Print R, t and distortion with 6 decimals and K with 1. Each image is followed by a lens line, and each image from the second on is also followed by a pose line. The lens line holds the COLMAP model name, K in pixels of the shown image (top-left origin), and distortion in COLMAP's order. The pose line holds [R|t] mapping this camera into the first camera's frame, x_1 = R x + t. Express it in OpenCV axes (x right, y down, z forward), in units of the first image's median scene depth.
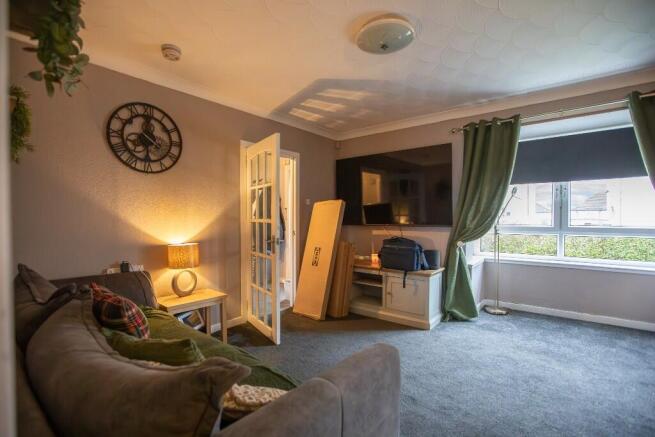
lens RADIAL K [[298.6, 0, 327.7], [0, 298.6, 223.6], [0, 0, 1]] dist [-0.055538, 0.018874]
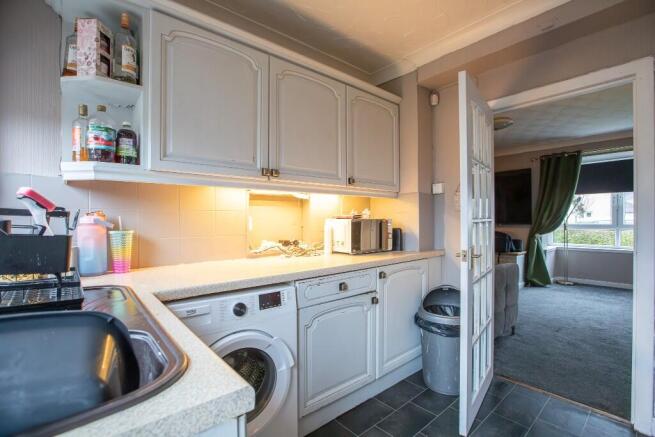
lens RADIAL K [[298.6, 0, 327.7], [0, 298.6, 223.6], [0, 0, 1]] dist [-0.055538, 0.018874]
pose [[0.981391, -0.001440, -0.192012, -0.314617], [0.000499, 0.999988, -0.004949, 0.014347], [0.192017, 0.004761, 0.981380, -0.658279]]
